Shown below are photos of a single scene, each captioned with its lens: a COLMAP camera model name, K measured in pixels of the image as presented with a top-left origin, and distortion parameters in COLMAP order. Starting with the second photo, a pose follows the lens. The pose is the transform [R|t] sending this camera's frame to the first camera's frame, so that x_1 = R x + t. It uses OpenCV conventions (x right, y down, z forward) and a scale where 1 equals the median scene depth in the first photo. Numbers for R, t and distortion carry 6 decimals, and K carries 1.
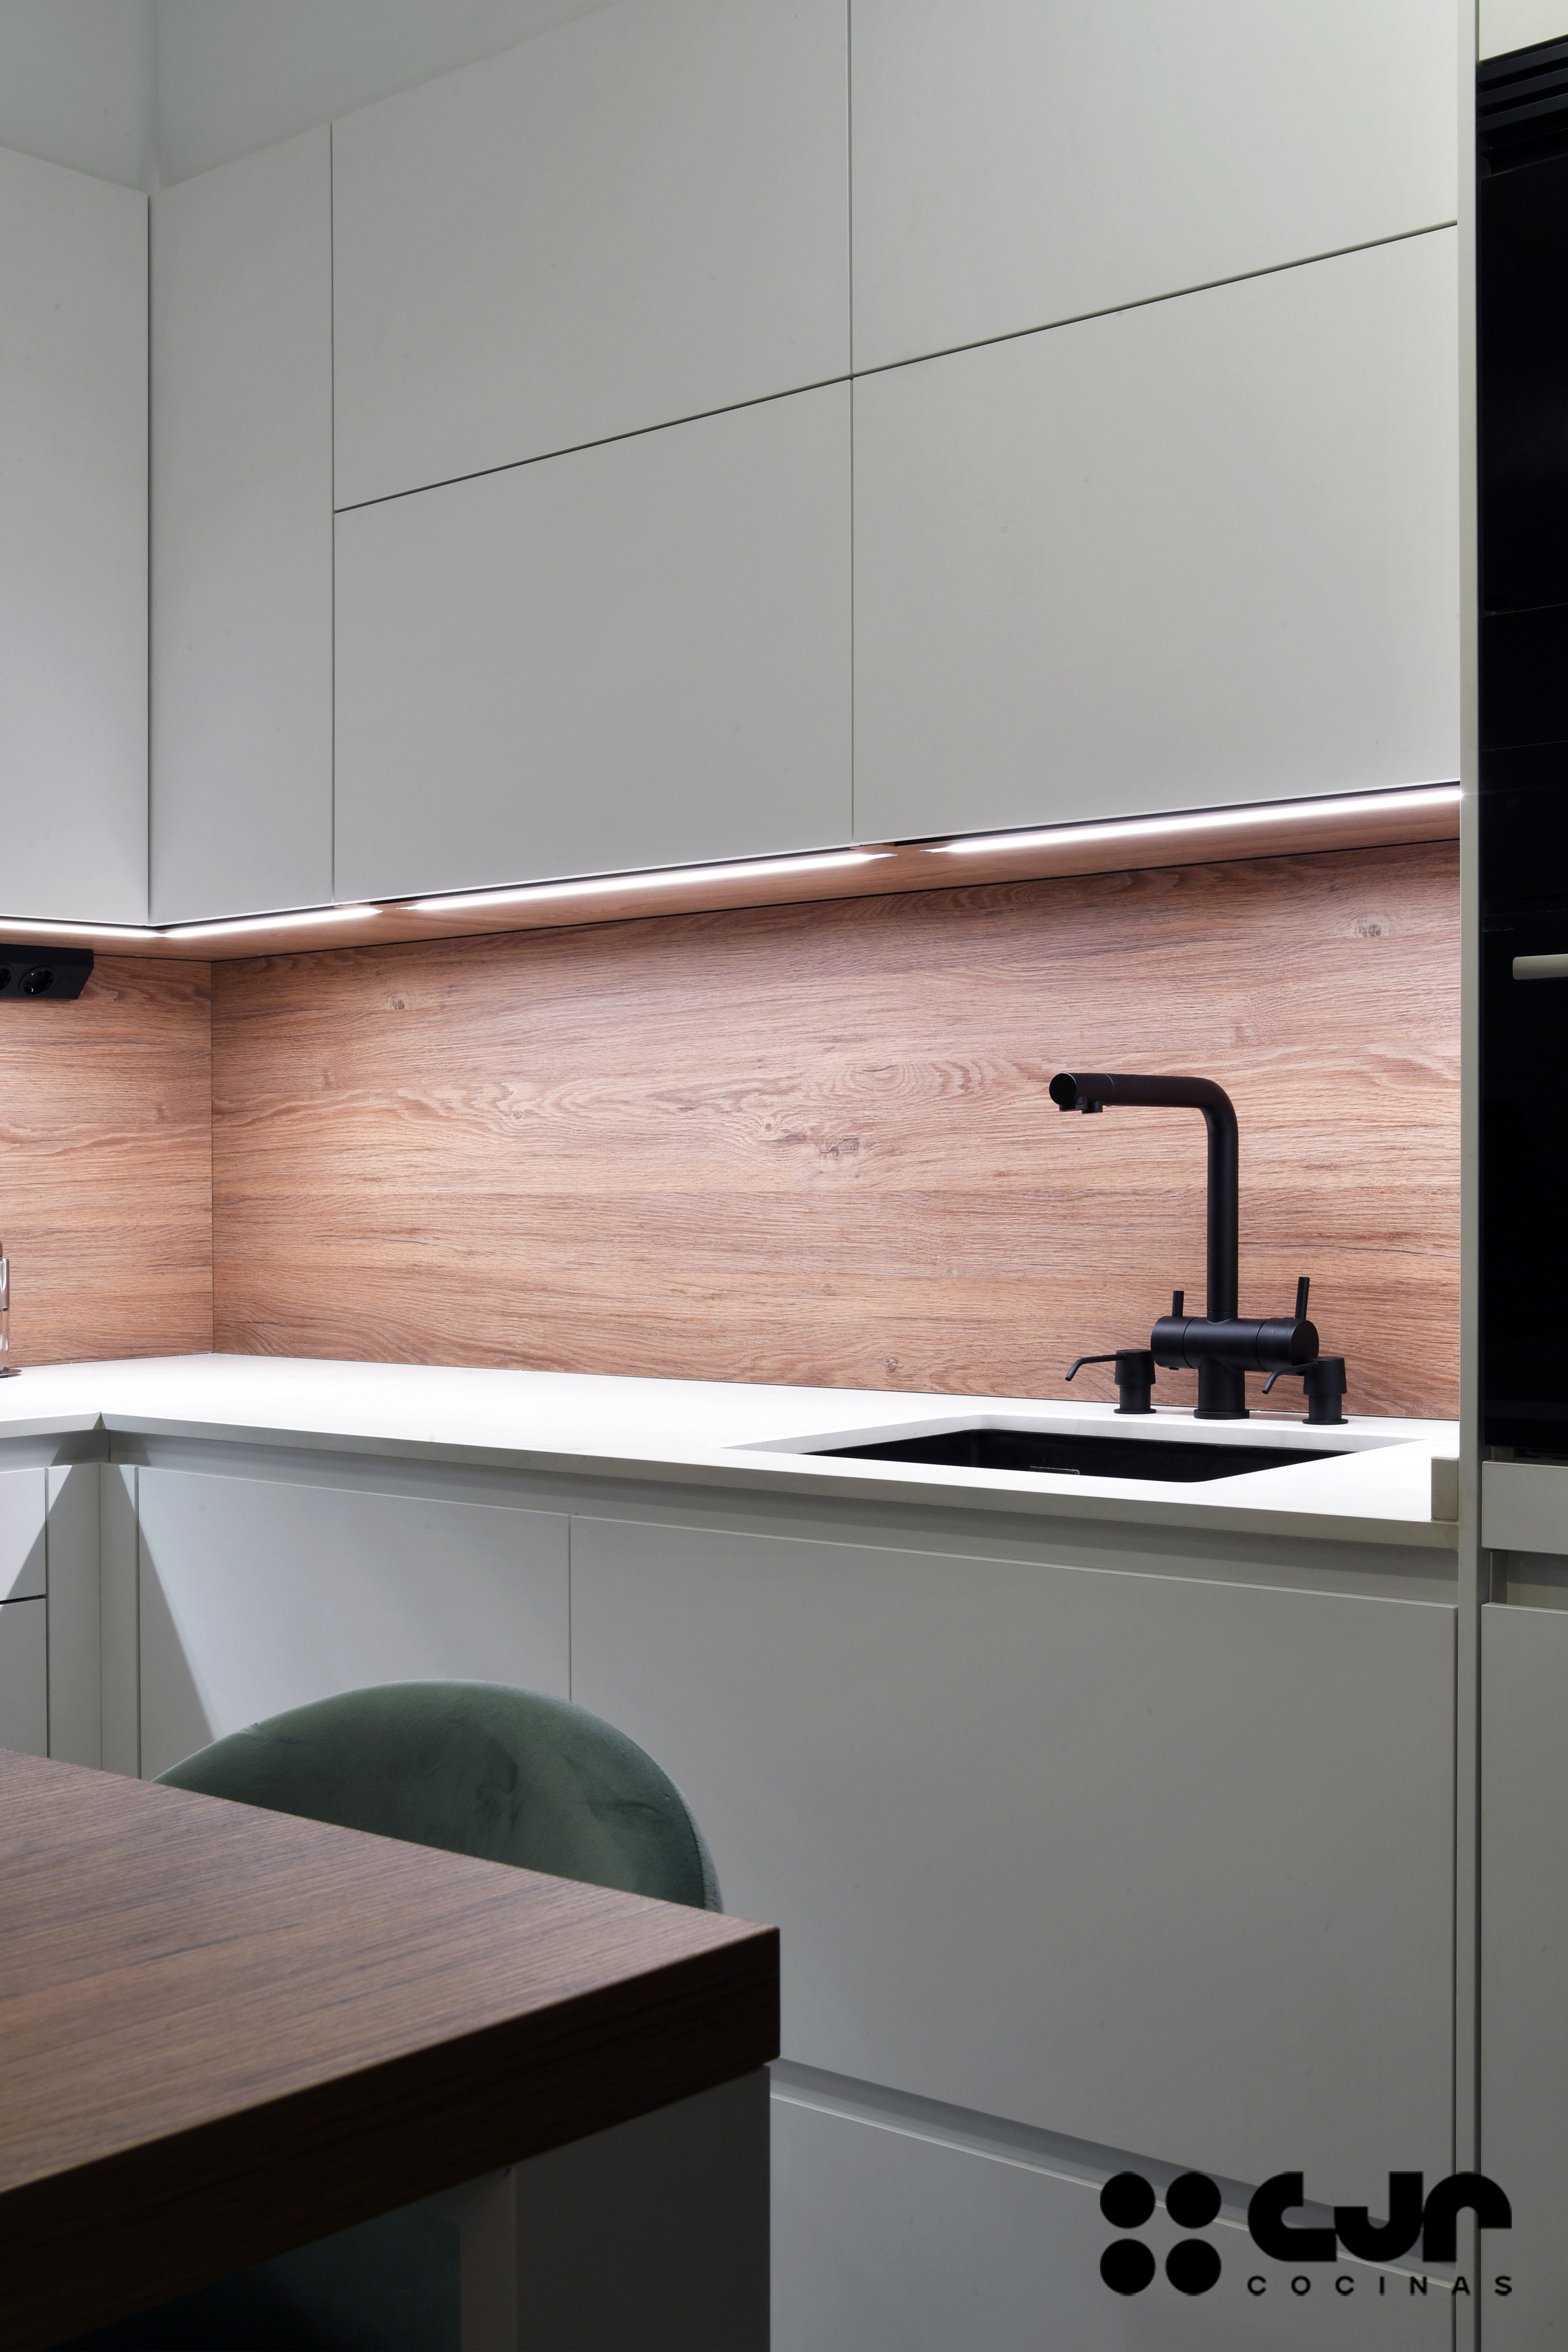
lens RADIAL K [[2675.2, 0, 789.1], [0, 2675.2, 1223.1], [0, 0, 1]] dist [-0.061215, 0.000000]
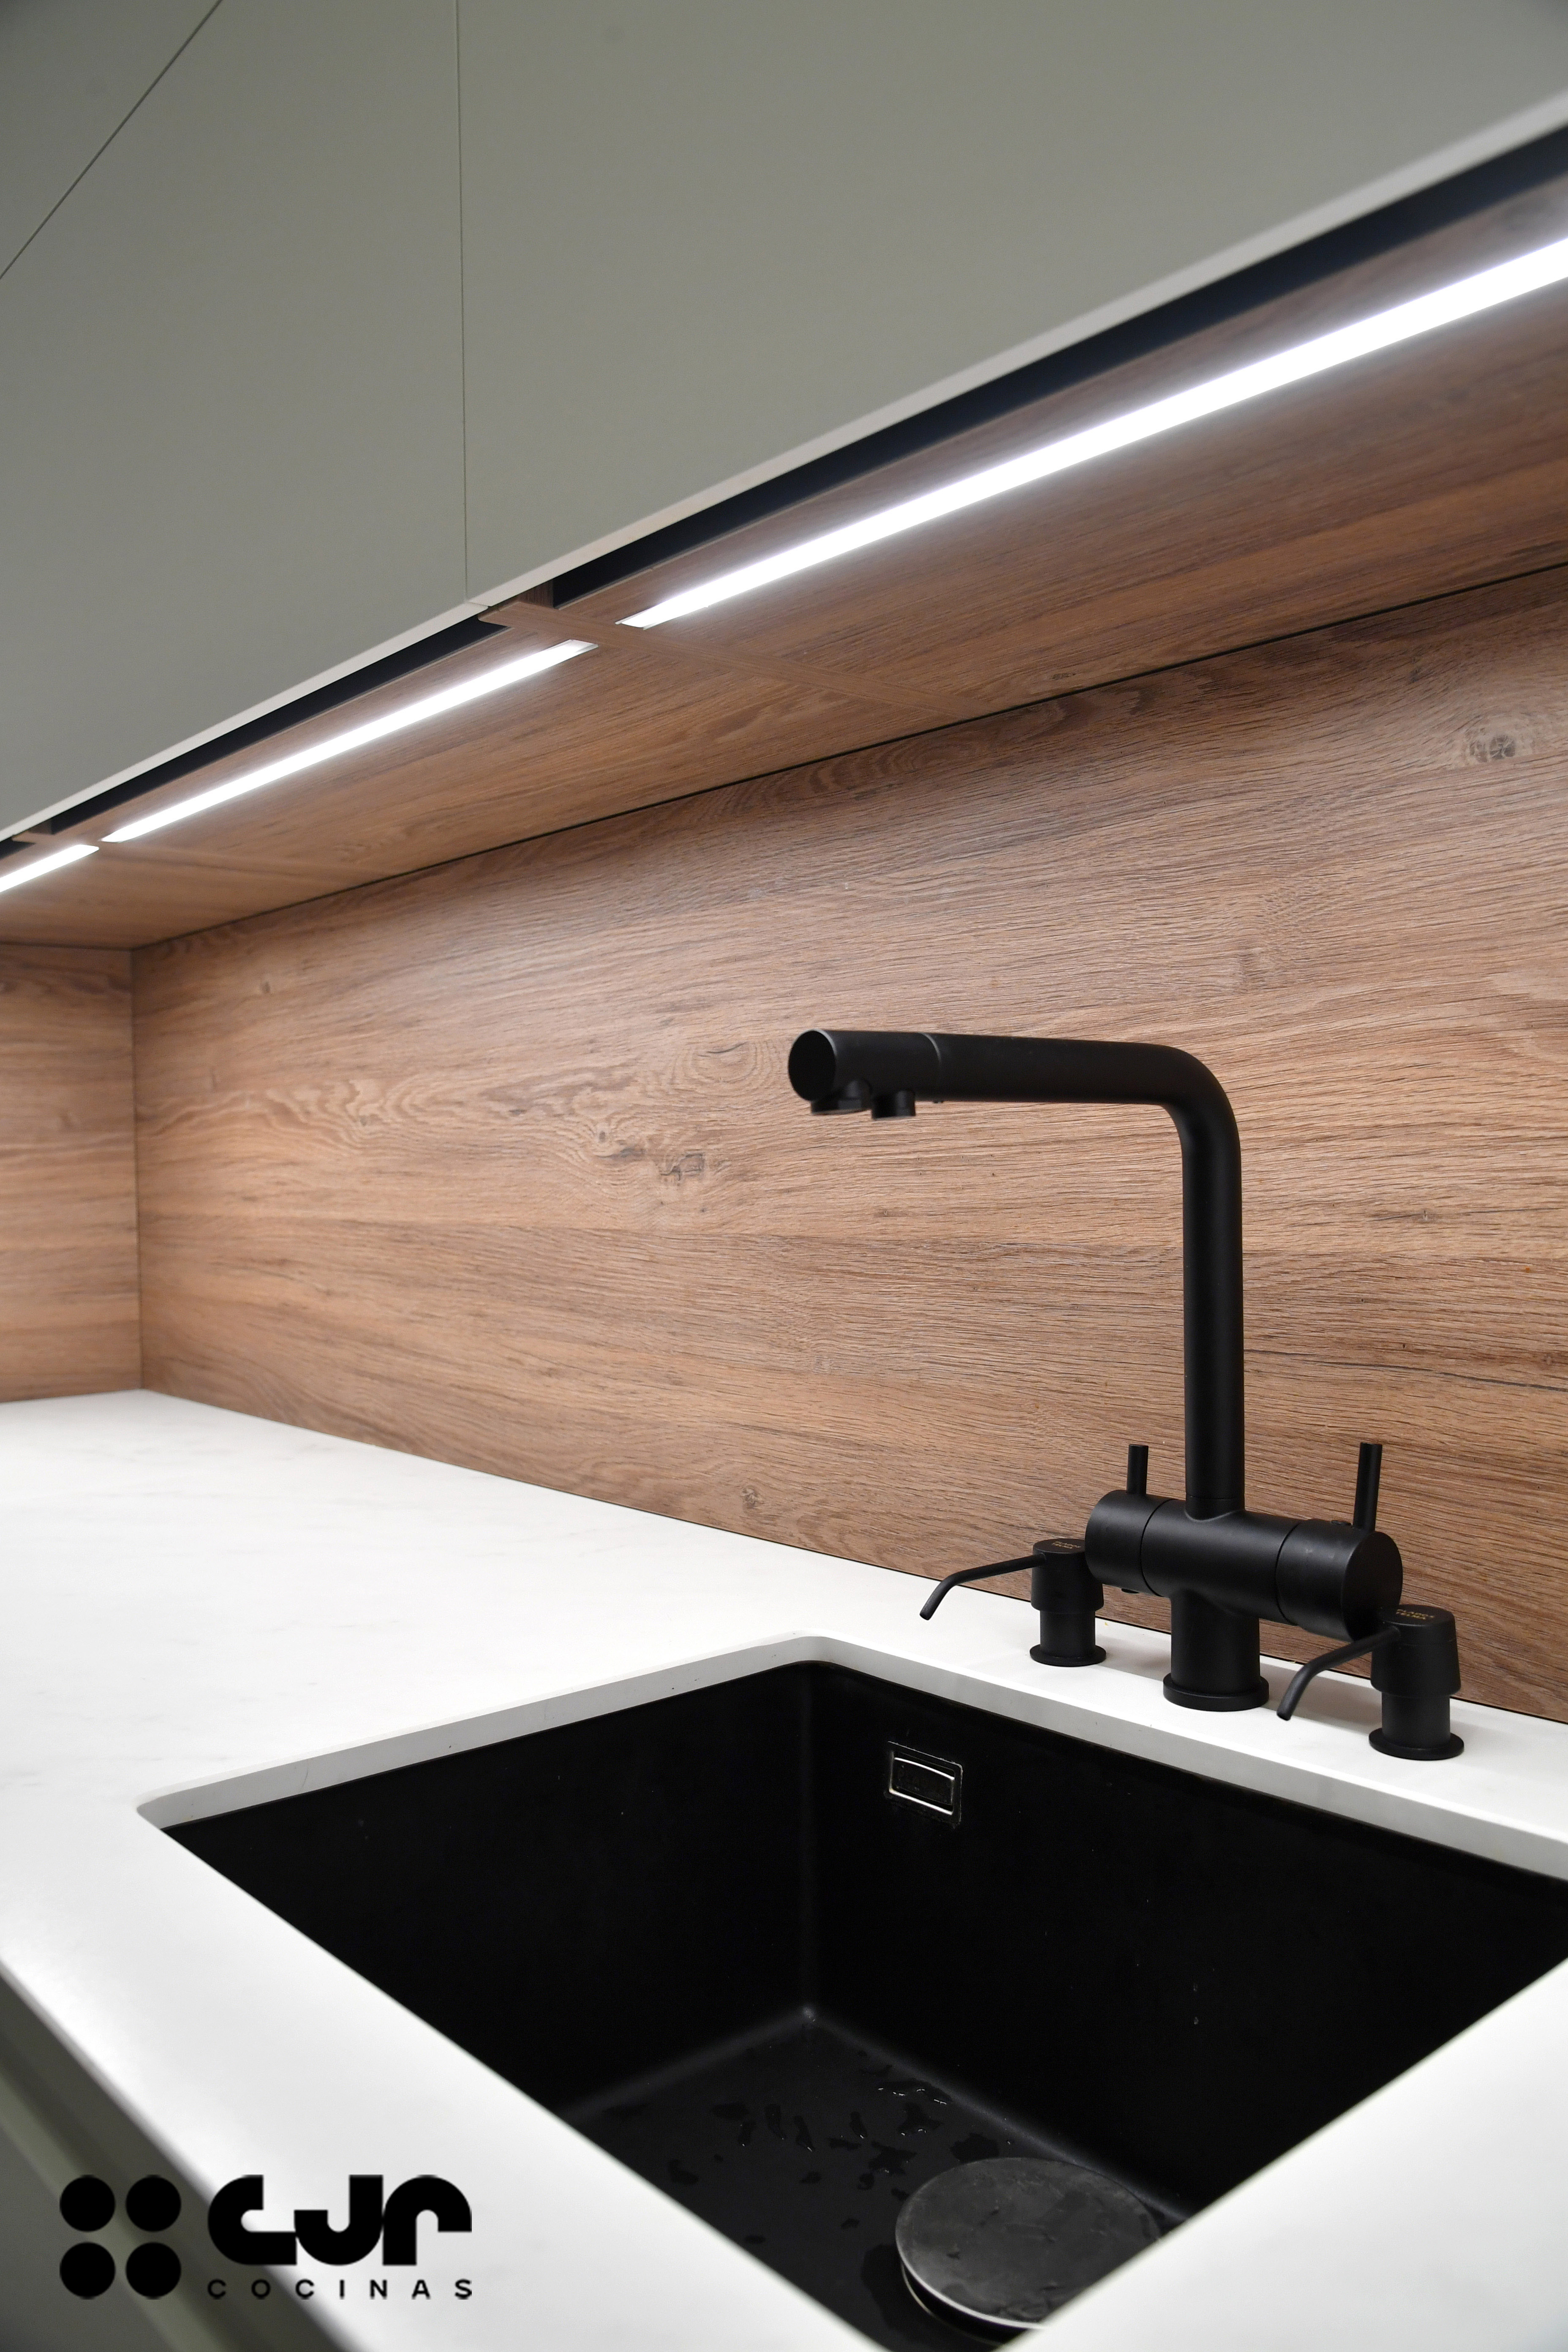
lens RADIAL K [[1792.2, 0, 819.9], [0, 1792.2, 1159.7], [0, 0, 1]] dist [-0.073164, 0.008476]
pose [[0.988608, -0.016973, -0.149553, 0.116124], [0.017056, 0.999854, -0.000727, -0.028092], [0.149544, -0.001832, 0.988753, 0.536315]]
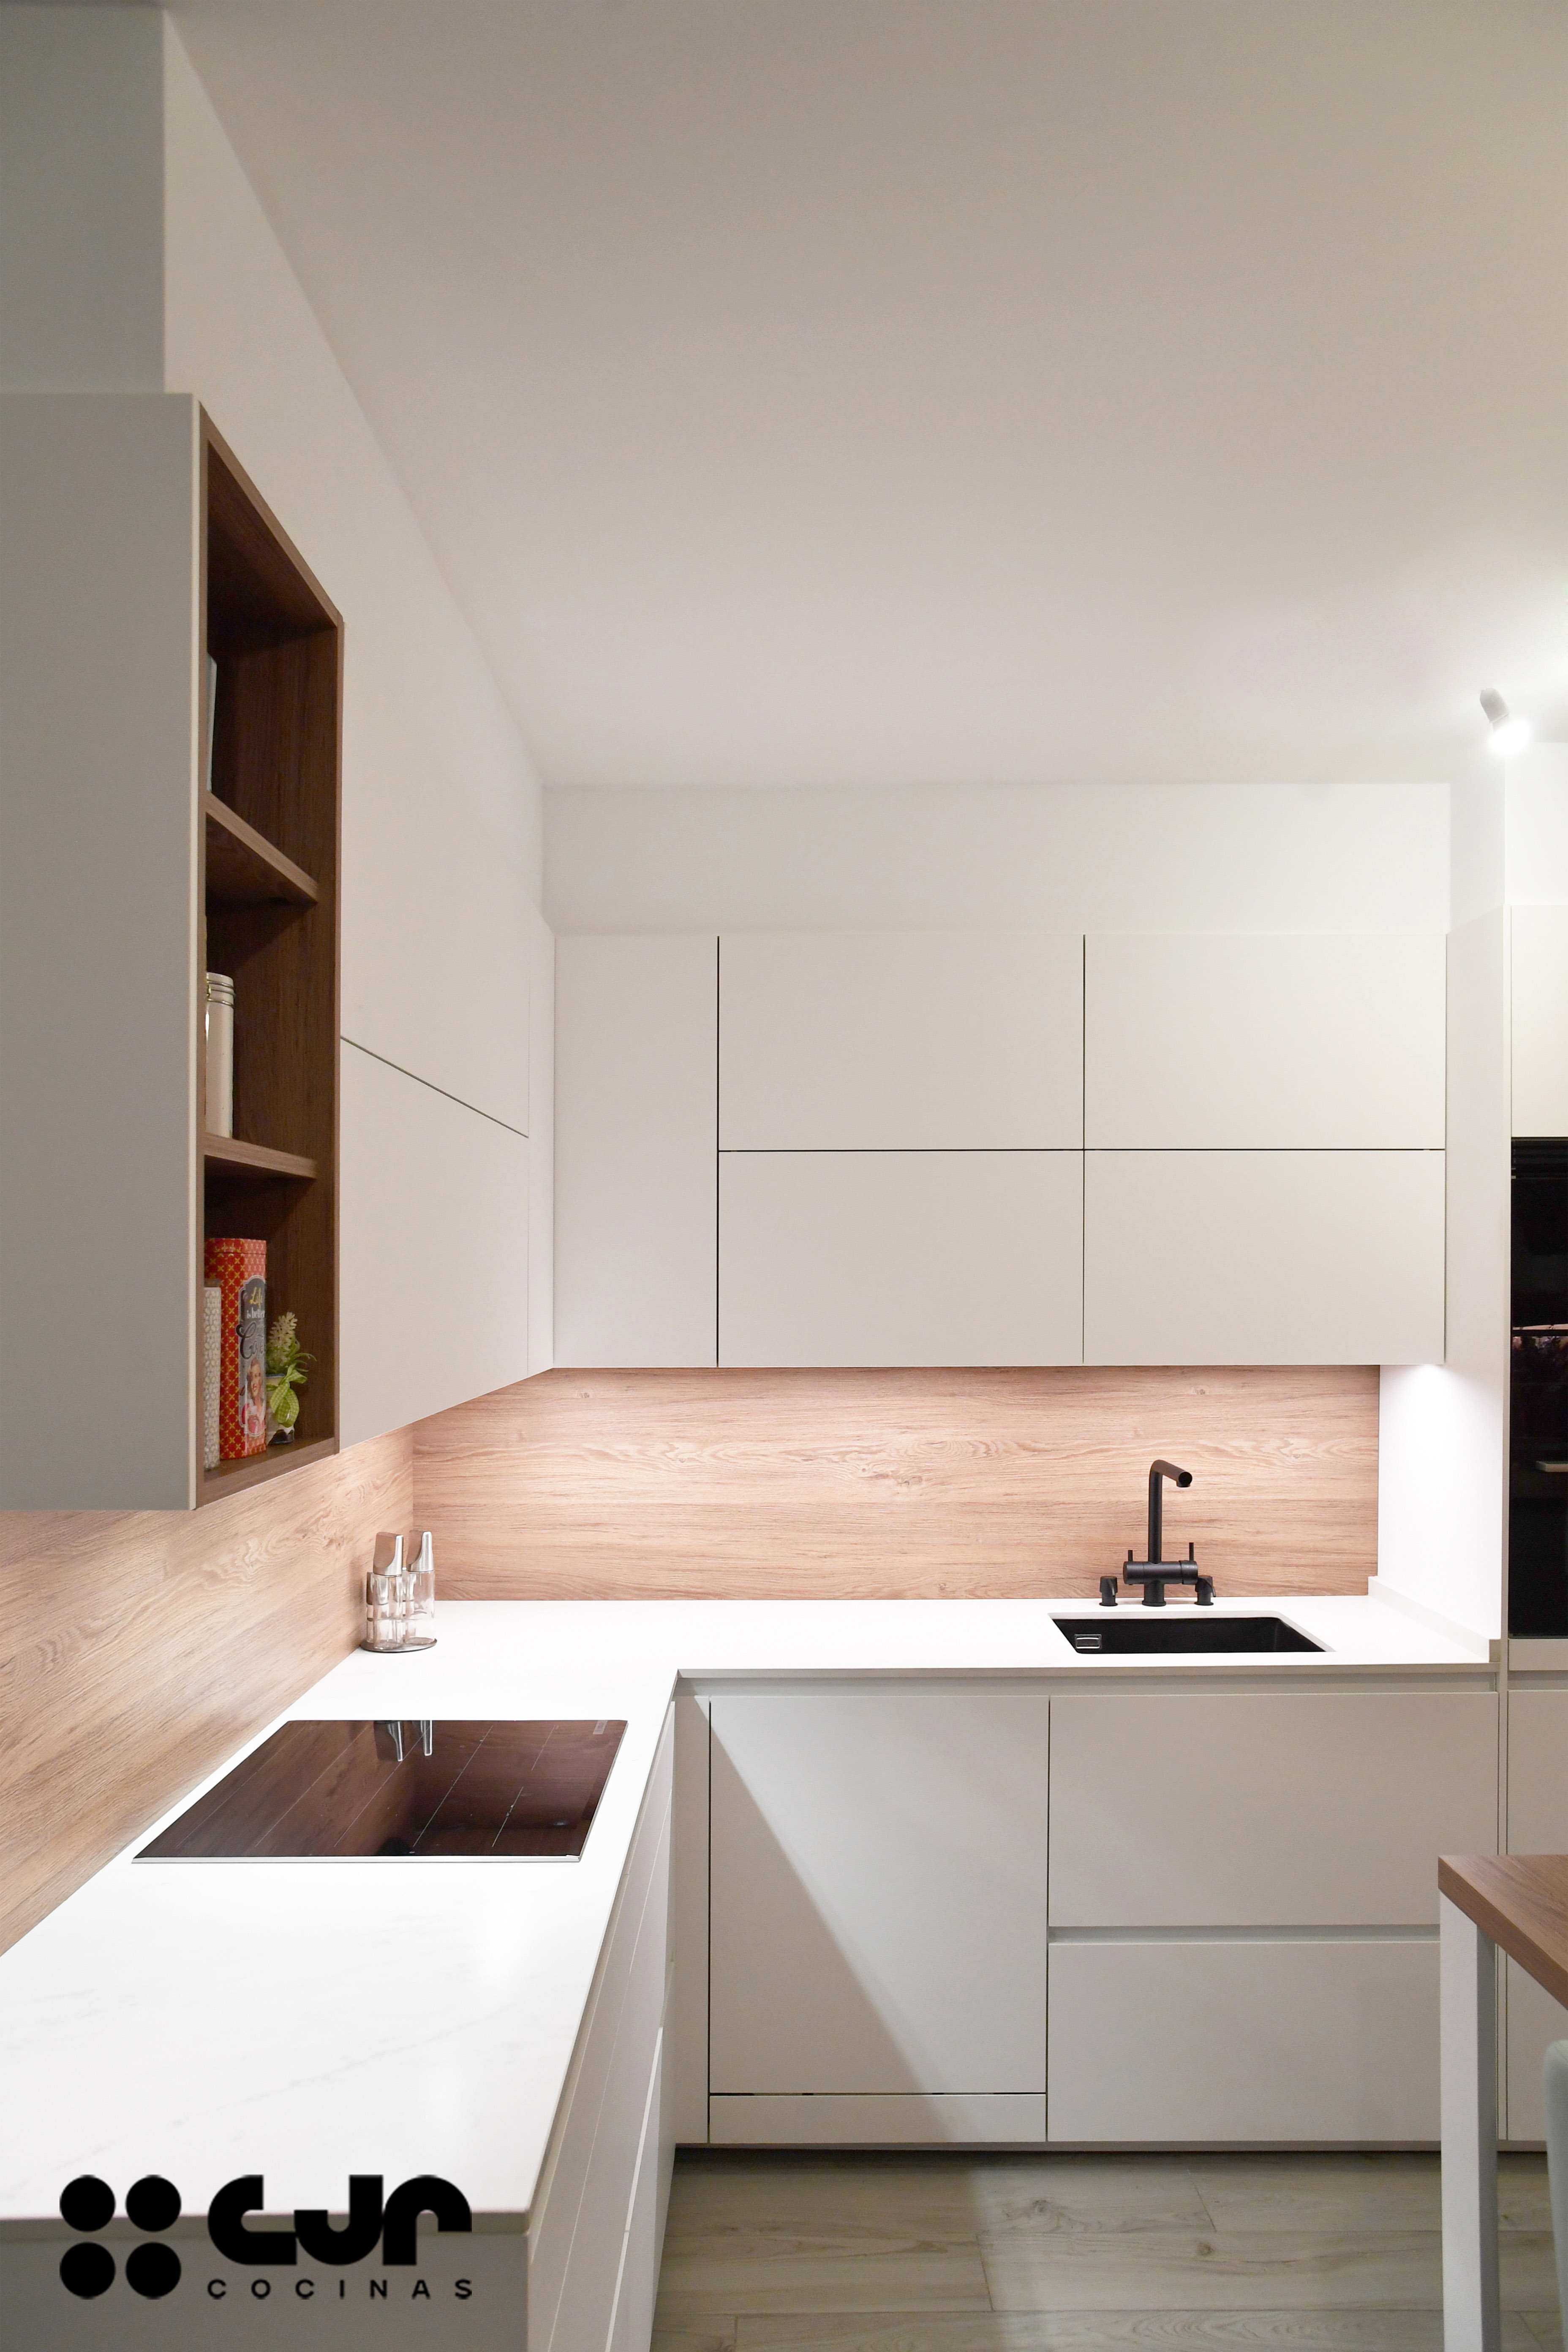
lens RADIAL K [[1632.3, 0, 817.6], [0, 1632.3, 1303.5], [0, 0, 1]] dist [-0.019968, 0.034960]
pose [[0.754467, 0.005410, 0.656316, -0.812427], [0.005215, 0.999885, -0.014237, -0.139556], [-0.656318, 0.014164, 0.754352, 0.107339]]
